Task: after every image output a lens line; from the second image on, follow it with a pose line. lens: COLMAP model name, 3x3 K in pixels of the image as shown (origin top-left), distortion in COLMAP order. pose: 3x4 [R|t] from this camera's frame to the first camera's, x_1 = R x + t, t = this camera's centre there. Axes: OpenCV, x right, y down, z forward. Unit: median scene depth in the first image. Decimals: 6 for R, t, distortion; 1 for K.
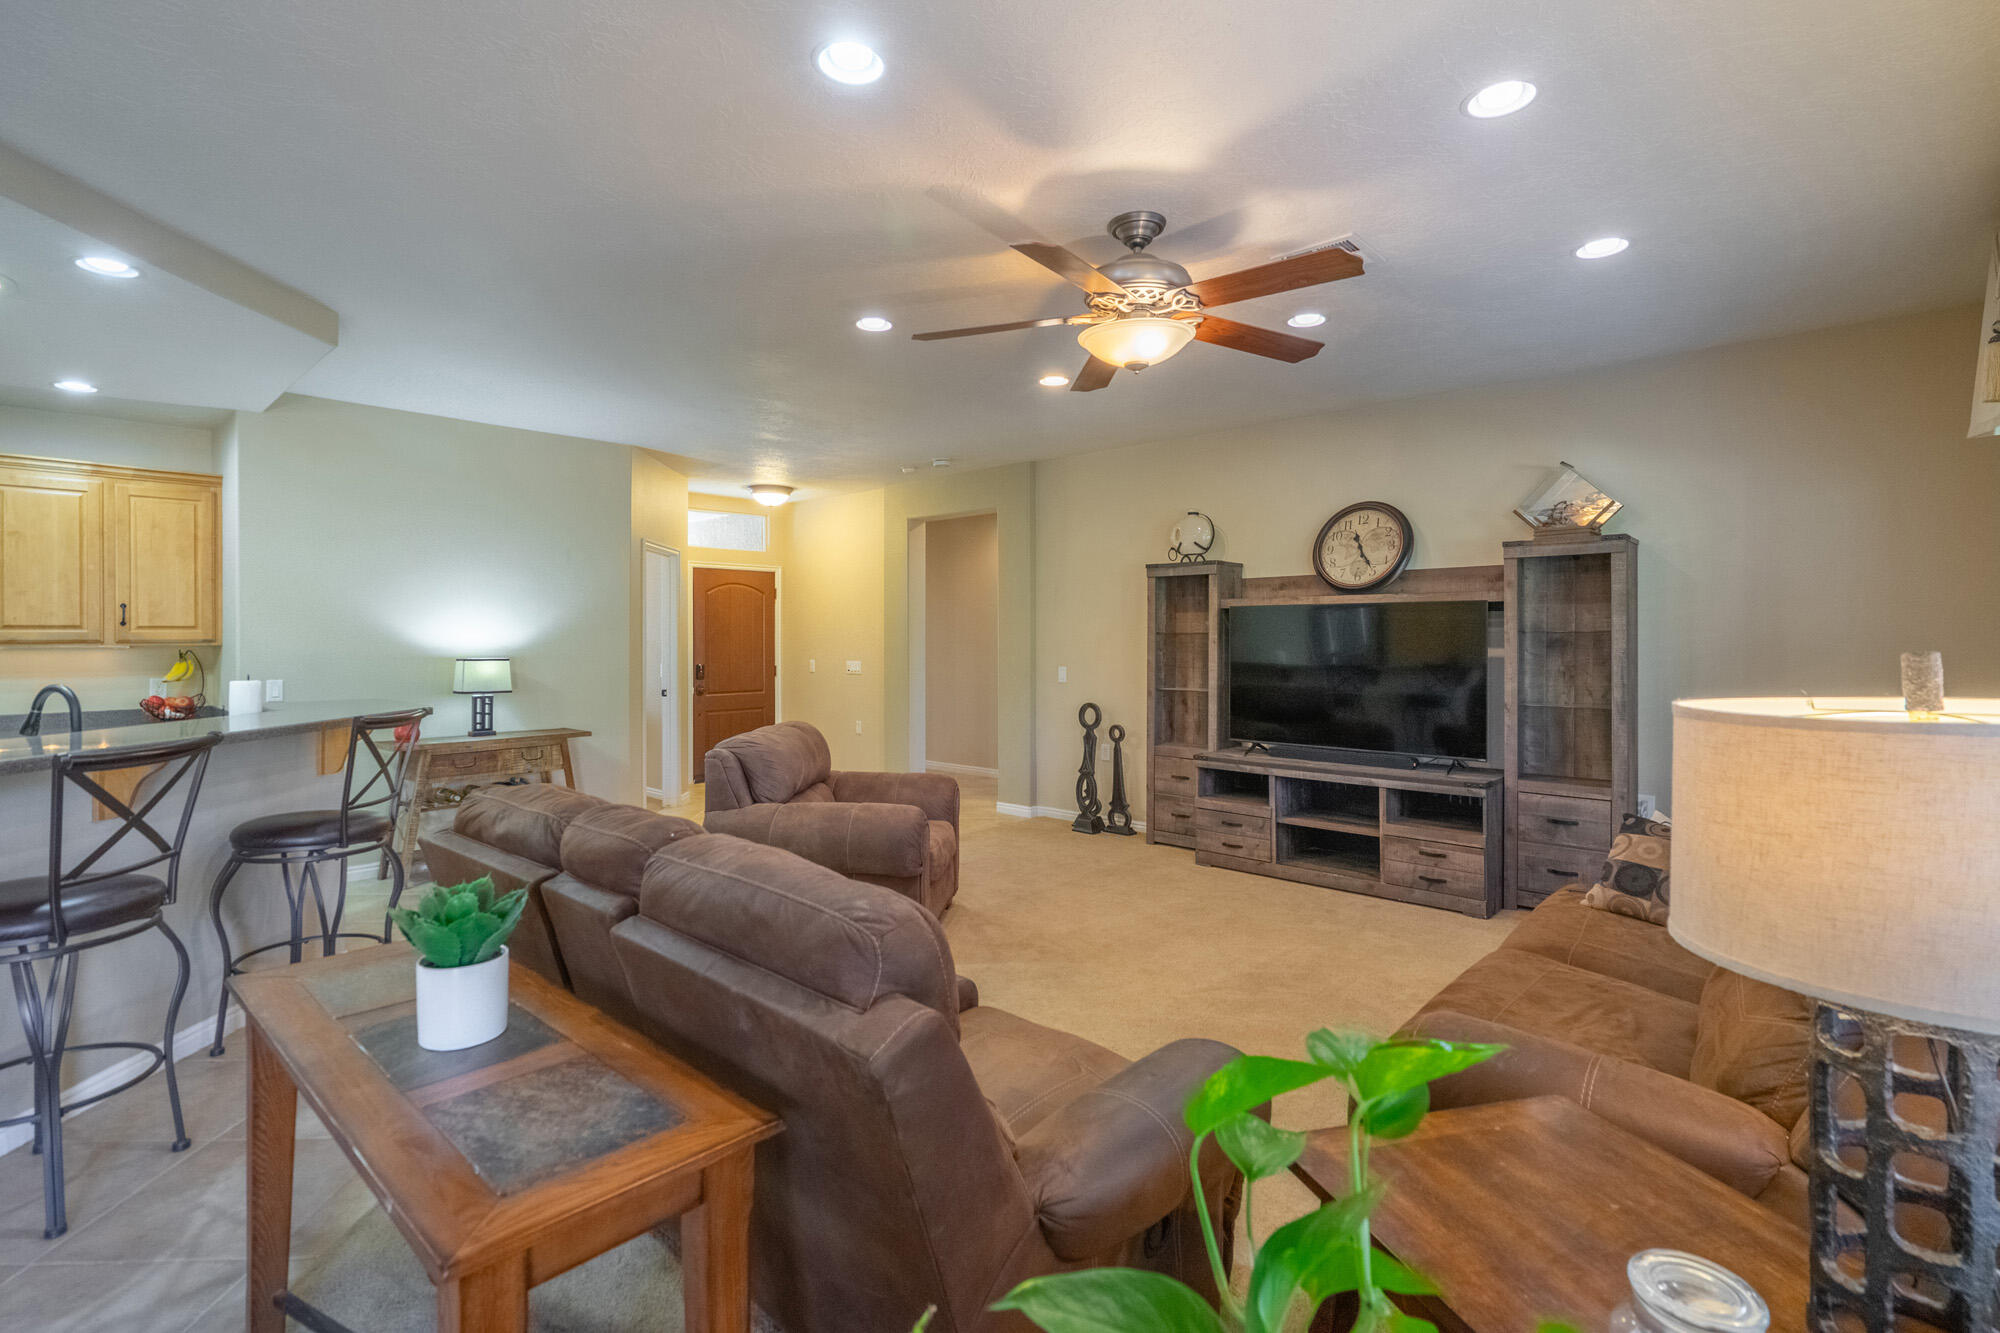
lens RADIAL K [[947.0, 0, 988.9], [0, 947.0, 639.5], [0, 0, 1]] dist [-0.000837, 0.000198]
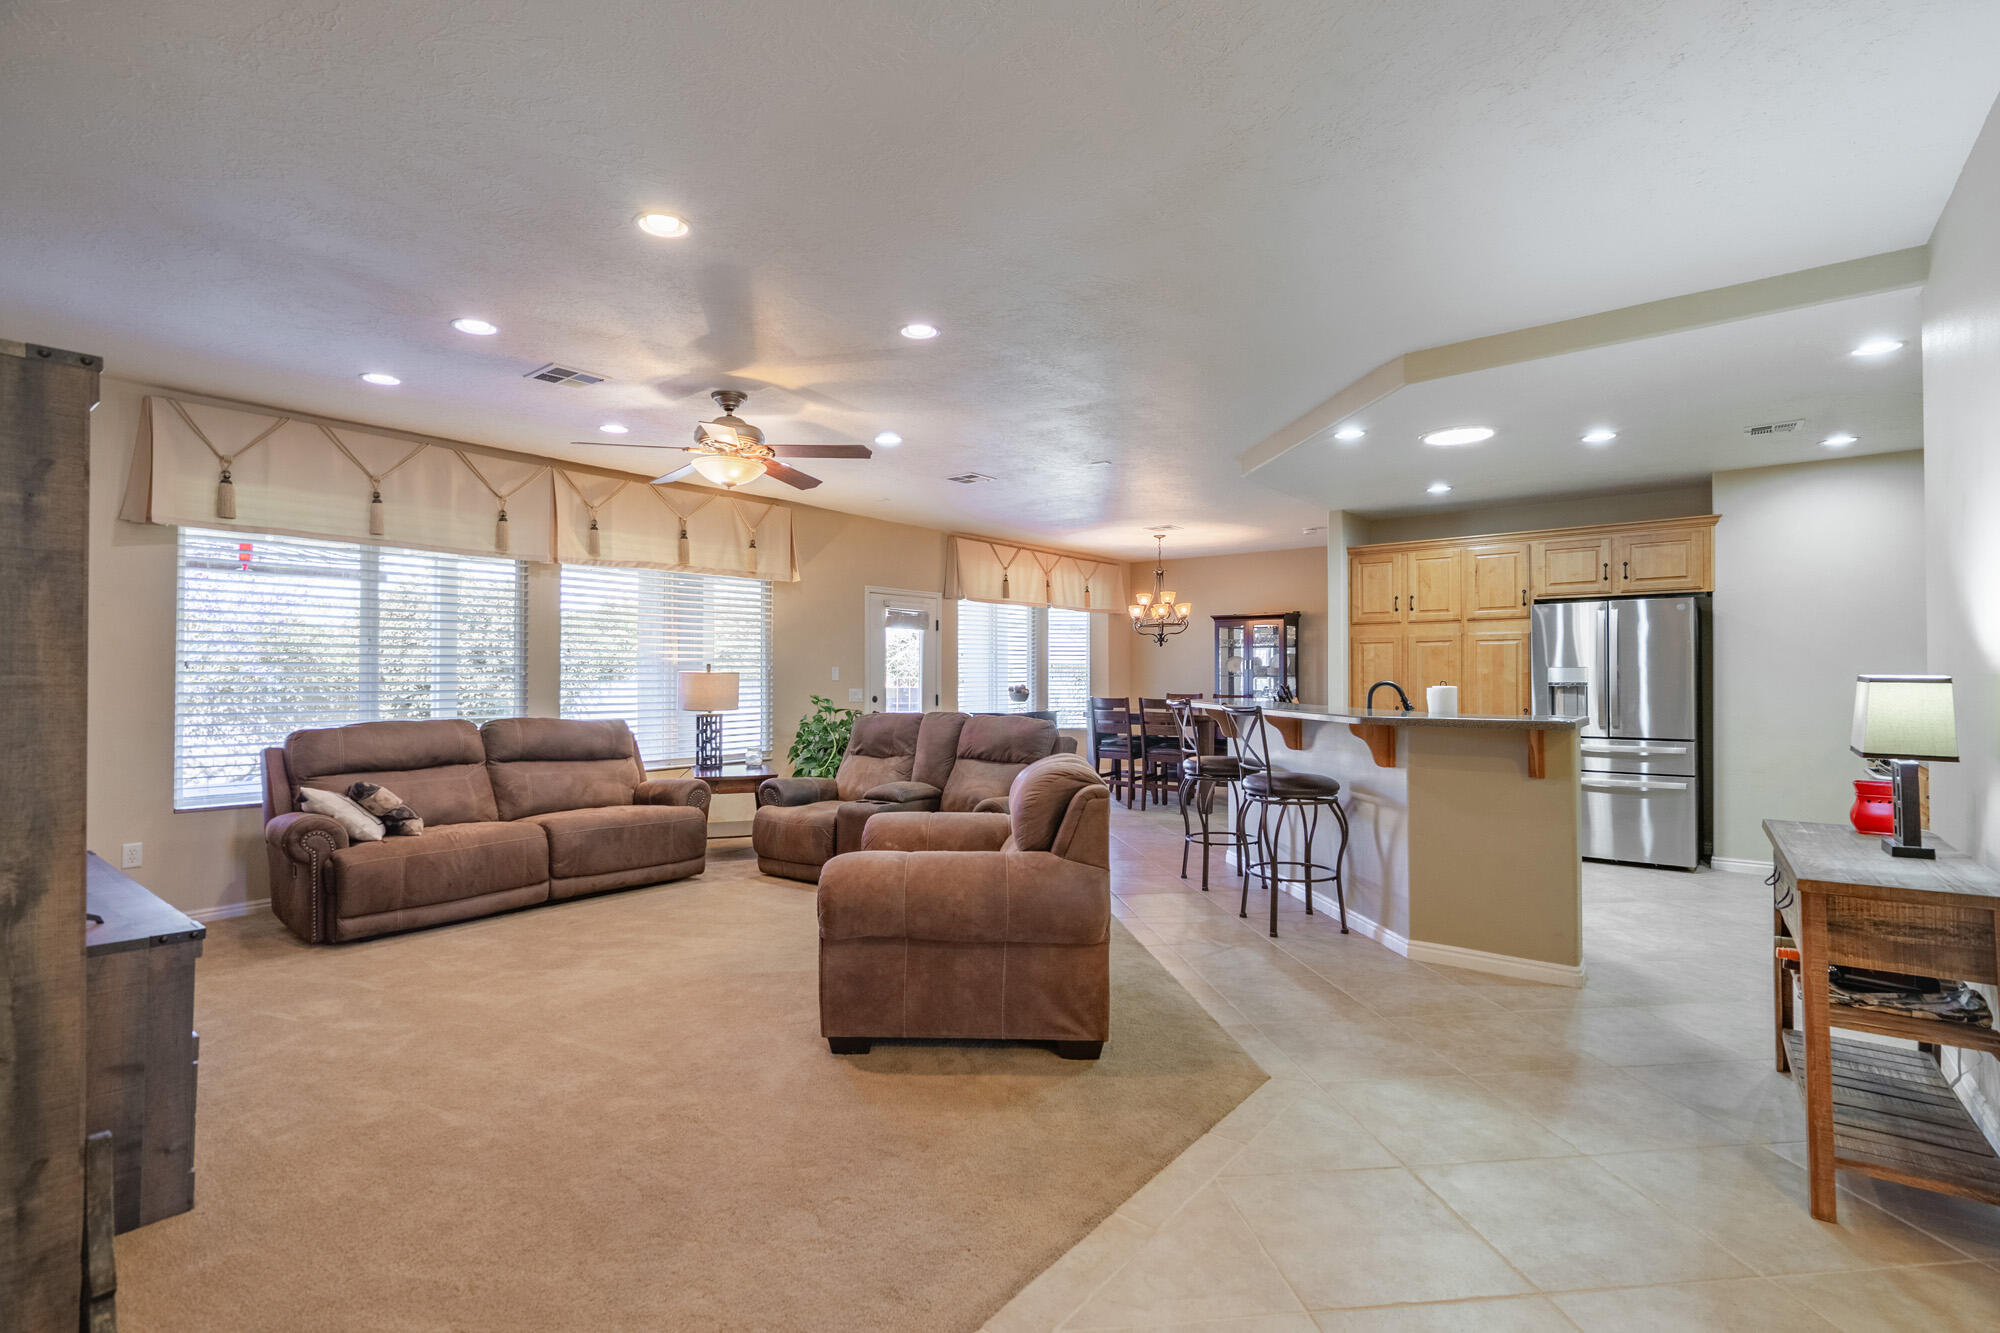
lens RADIAL K [[913.0, 0, 993.7], [0, 913.0, 668.1], [0, 0, 1]] dist [0.002647, -0.000075]
pose [[-0.995530, 0.004225, -0.094349, -0.083148], [0.004830, 0.999969, -0.006180, 0.017739], [0.094320, -0.006608, -0.995520, 1.488542]]
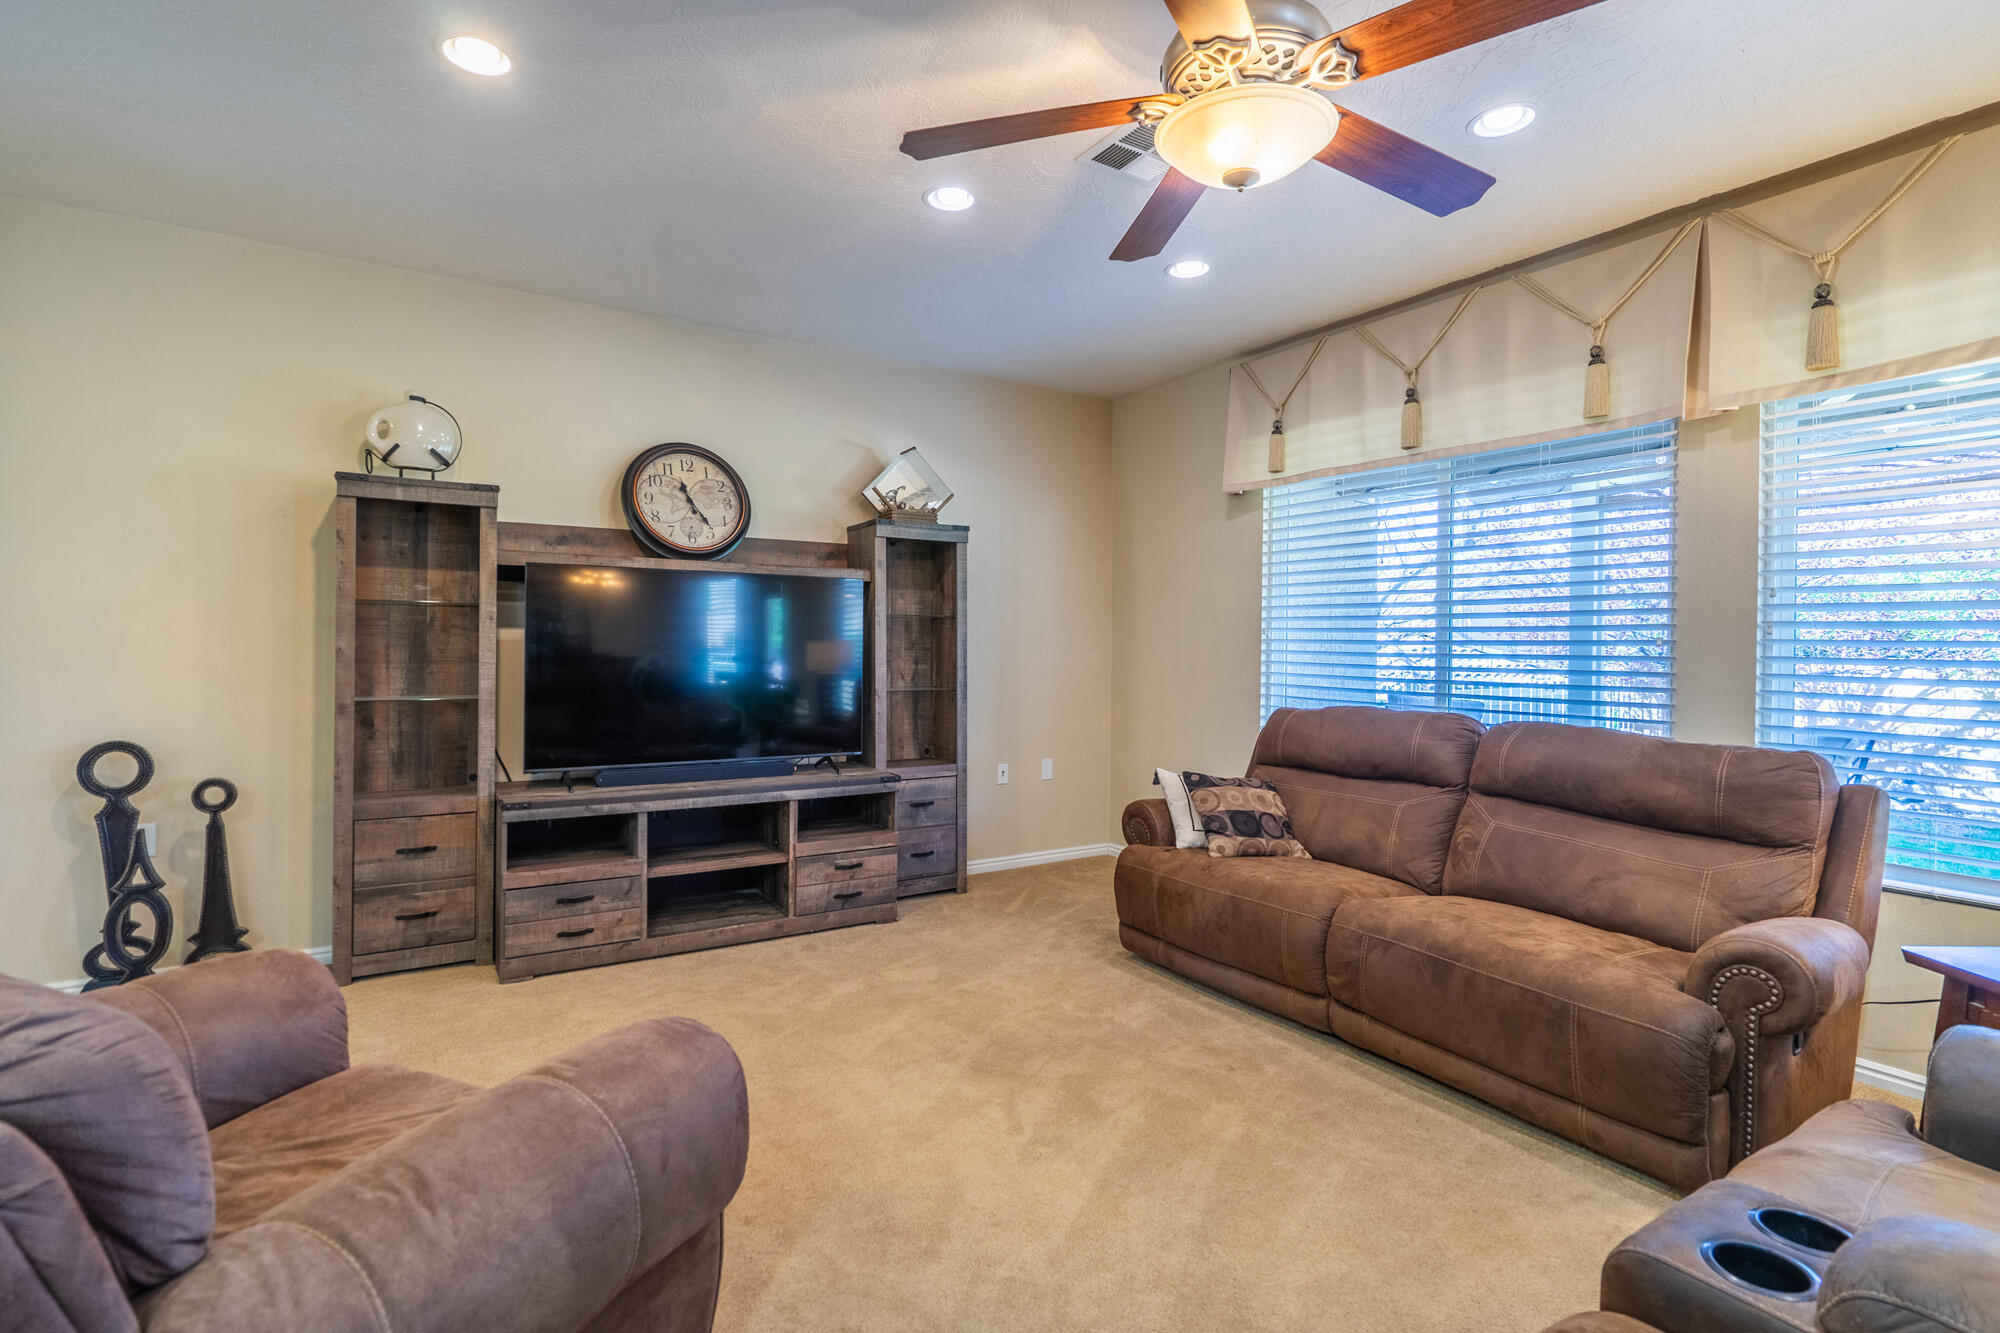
lens RADIAL K [[958.7, 0, 998.9], [0, 958.7, 645.8], [0, 0, 1]] dist [0.001984, 0.000142]
pose [[0.250437, 0.001346, 0.968132, -0.311307], [-0.007589, 0.999971, 0.000573, 0.019638], [-0.968103, -0.007491, 0.250440, 0.570311]]
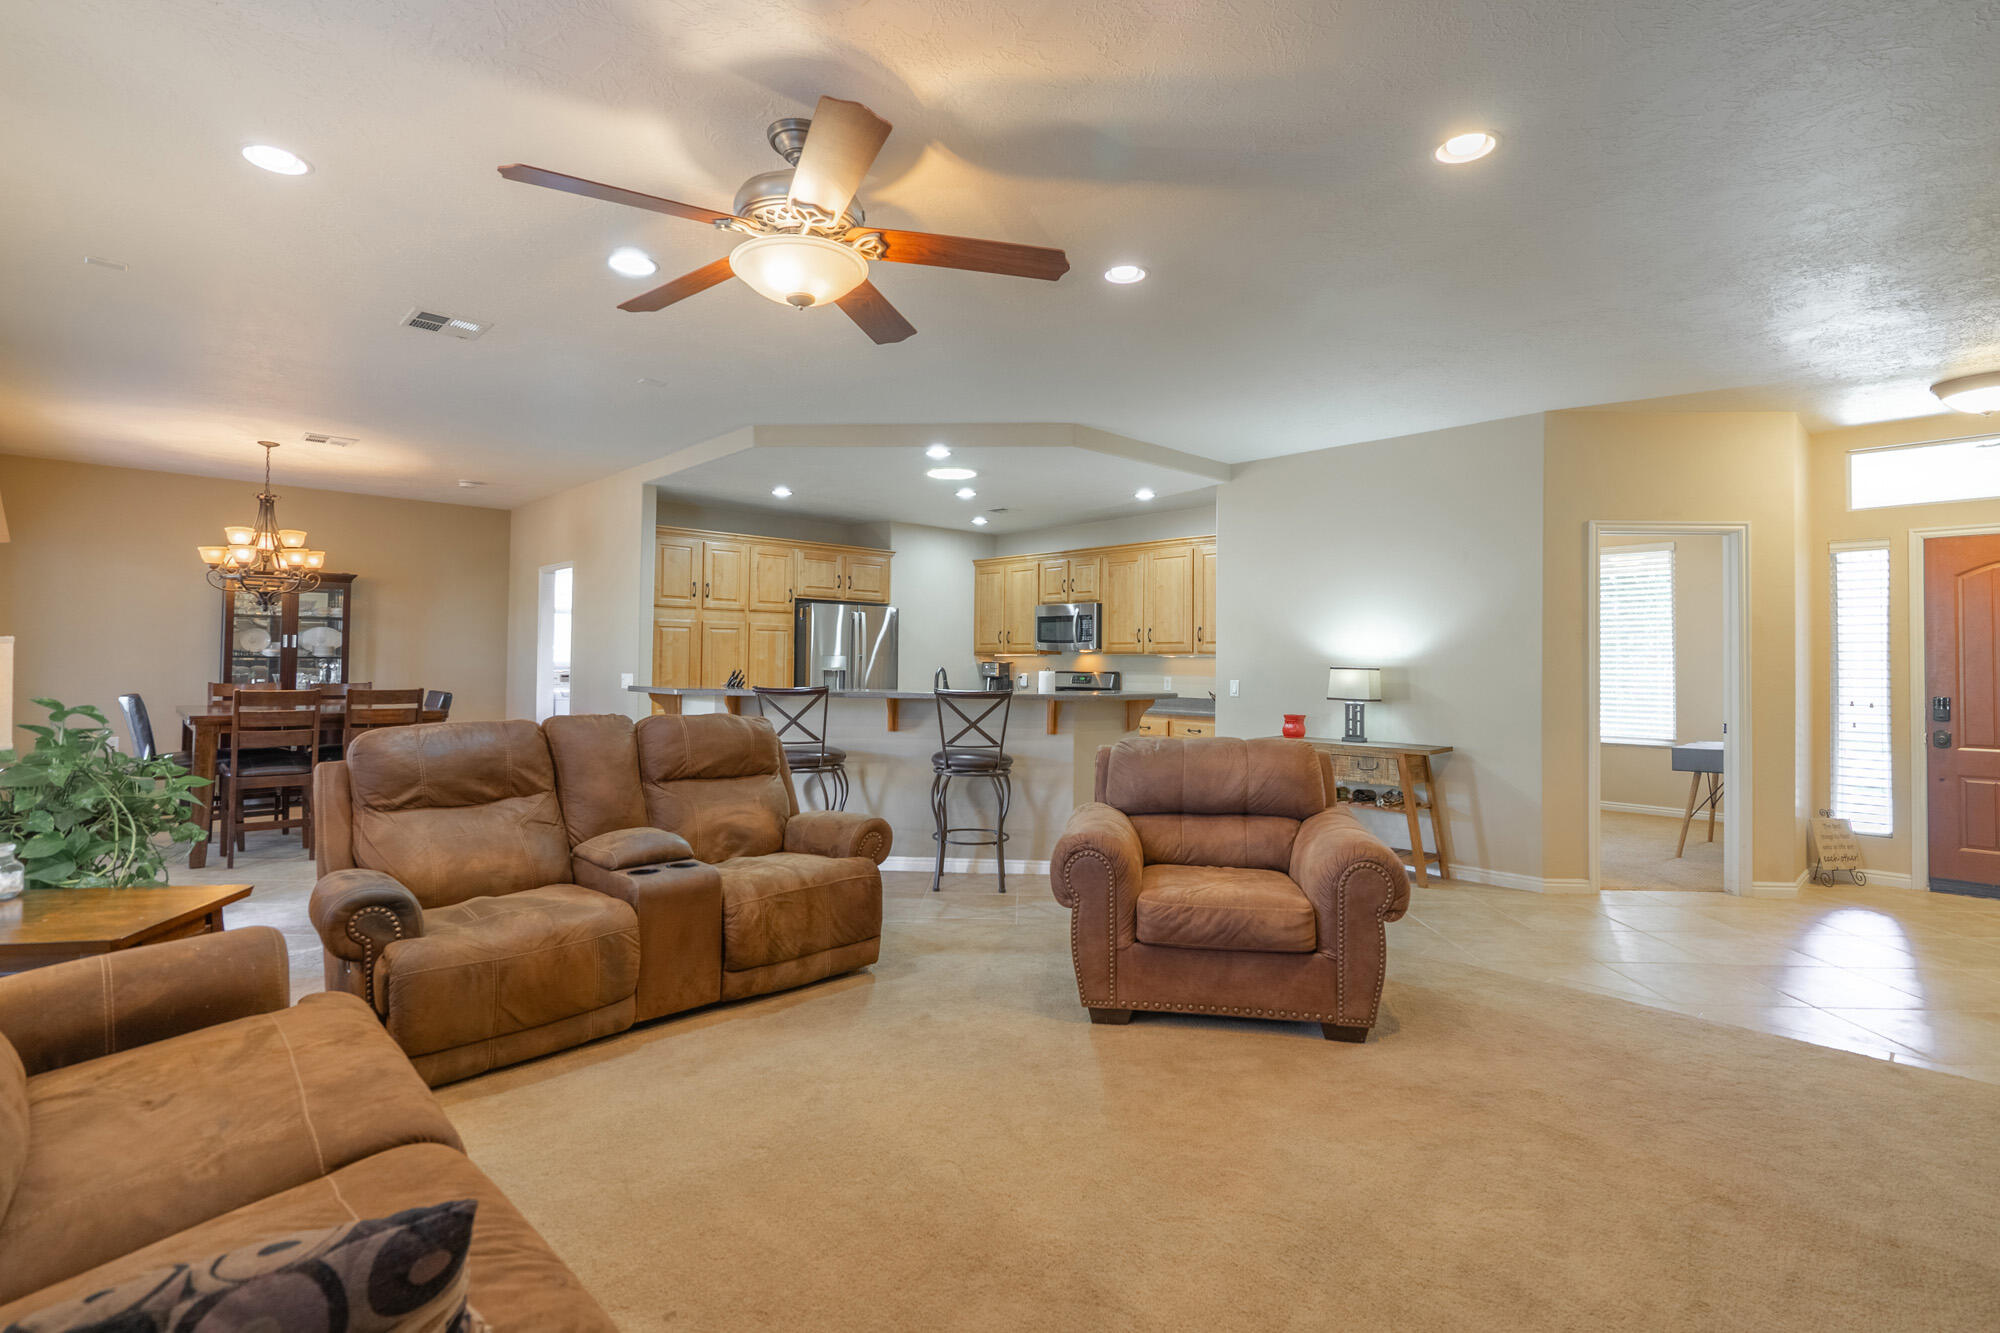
lens RADIAL K [[947.0, 0, 988.9], [0, 947.0, 639.5], [0, 0, 1]] dist [-0.000837, 0.000198]
pose [[-0.068357, -0.021766, -0.997423, 0.586344], [-0.011592, 0.999712, -0.021021, 0.016682], [0.997594, 0.010125, -0.068590, 0.728382]]
